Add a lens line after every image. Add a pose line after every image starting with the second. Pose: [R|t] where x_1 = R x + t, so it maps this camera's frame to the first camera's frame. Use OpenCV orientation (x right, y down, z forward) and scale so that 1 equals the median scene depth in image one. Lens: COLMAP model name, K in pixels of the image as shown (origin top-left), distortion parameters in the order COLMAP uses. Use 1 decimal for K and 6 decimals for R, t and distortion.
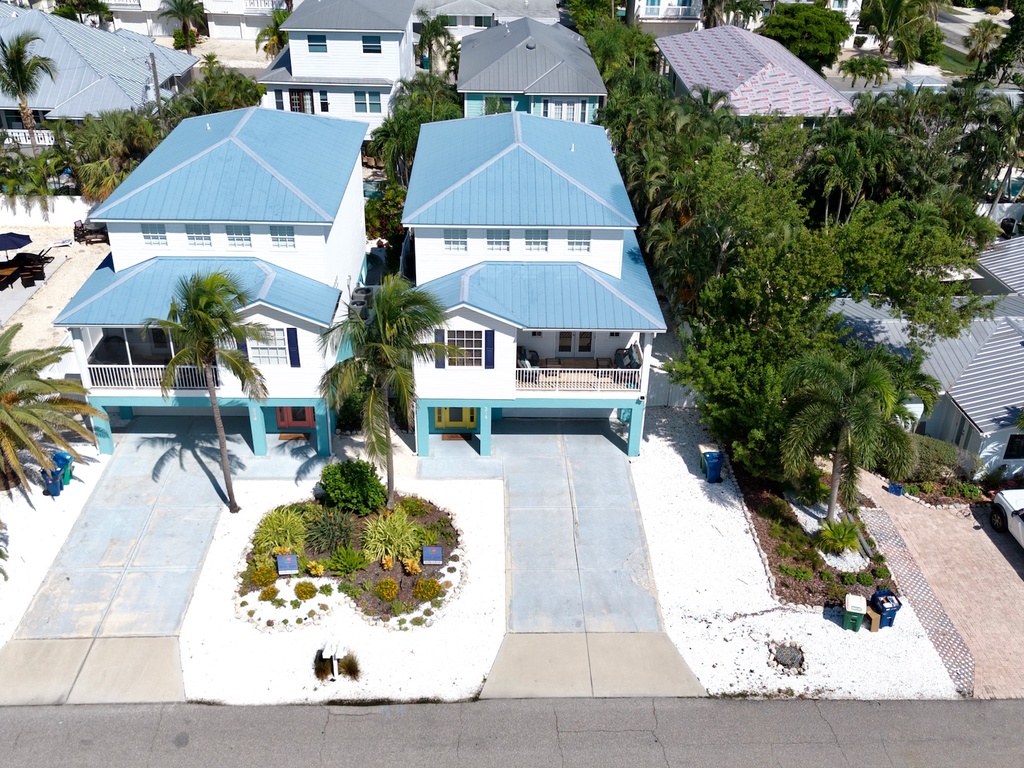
lens RADIAL K [[964.2, 0, 512.0], [0, 964.2, 384.0], [0, 0, 1]] dist [-0.001857, -0.003248]
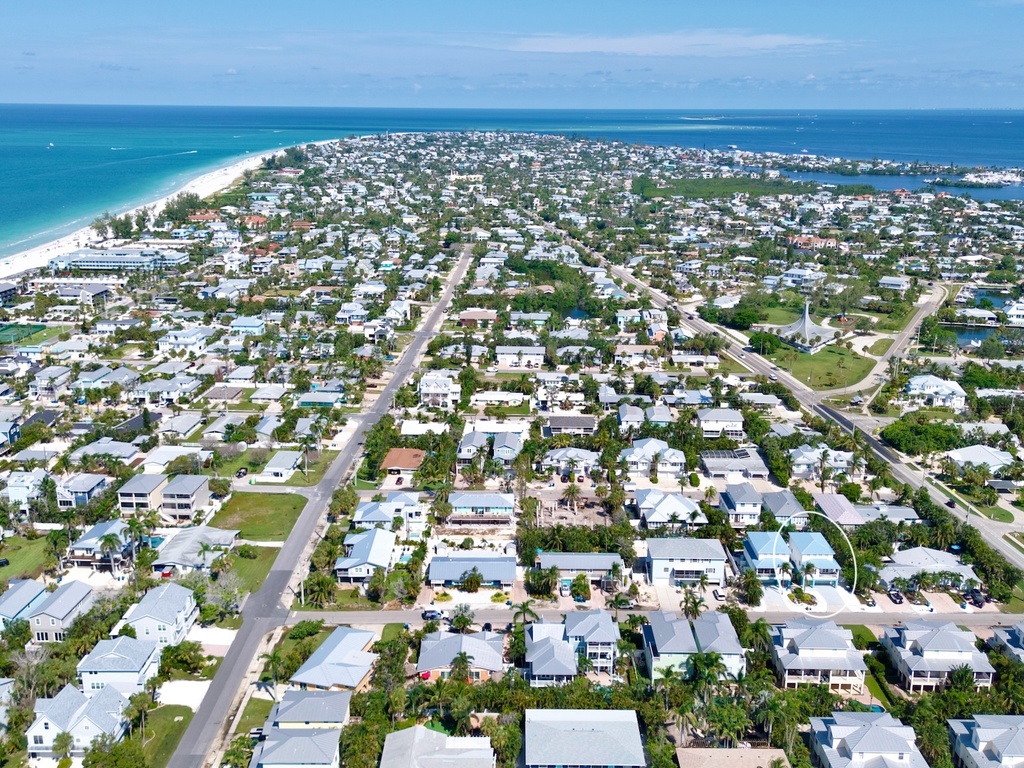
lens RADIAL K [[964.2, 0, 512.0], [0, 964.2, 384.0], [0, 0, 1]] dist [-0.001857, -0.003248]
pose [[0.999537, -0.006717, -0.029690, -1.985659], [-0.001107, 0.966688, -0.255957, 0.435306], [0.030420, 0.255871, 0.966232, -6.110911]]
